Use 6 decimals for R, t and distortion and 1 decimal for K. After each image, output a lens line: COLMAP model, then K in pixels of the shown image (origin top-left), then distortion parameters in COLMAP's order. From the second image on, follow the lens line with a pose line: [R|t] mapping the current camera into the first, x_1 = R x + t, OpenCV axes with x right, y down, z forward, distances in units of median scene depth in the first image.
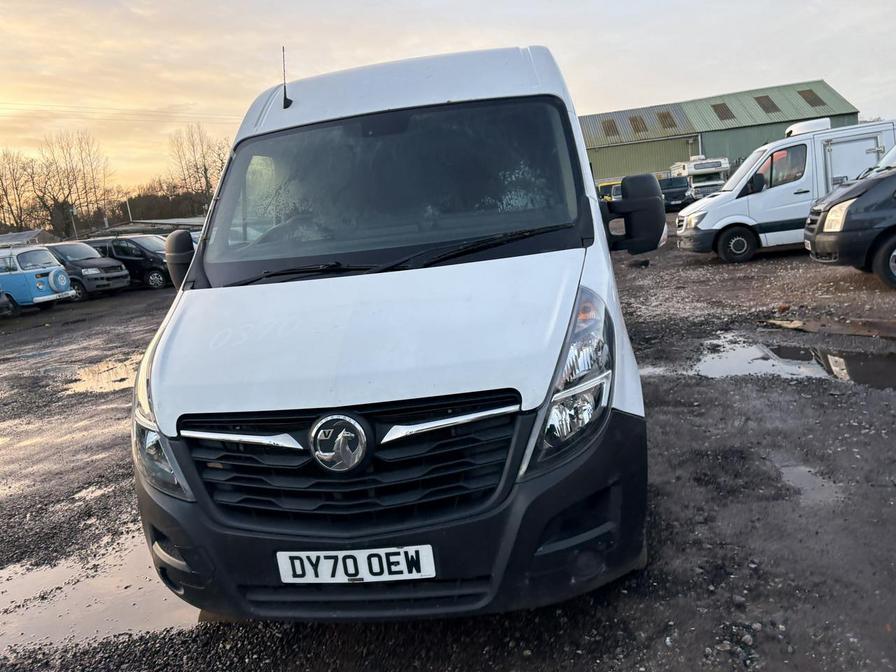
lens RADIAL K [[679.8, 0, 450.3], [0, 679.8, 330.0], [0, 0, 1]] dist [0.040059, -0.036759]
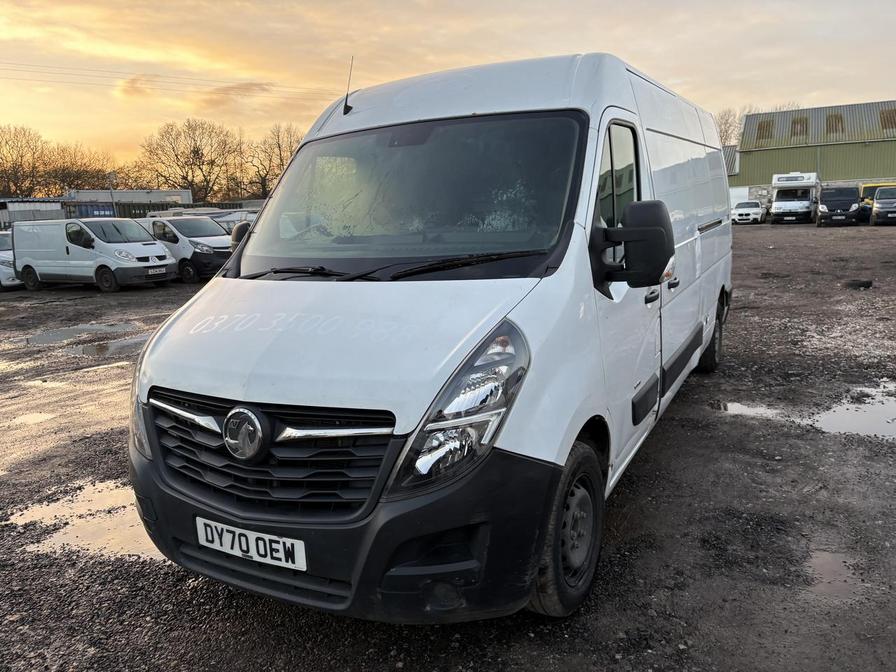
lens RADIAL K [[679.8, 0, 445.8], [0, 679.8, 341.0], [0, 0, 1]] dist [0.040059, -0.036759]
pose [[0.934710, 0.133175, -0.329516, 0.434974], [-0.120289, 0.990967, 0.059286, -0.079020], [0.334435, -0.015778, 0.942287, 0.055064]]
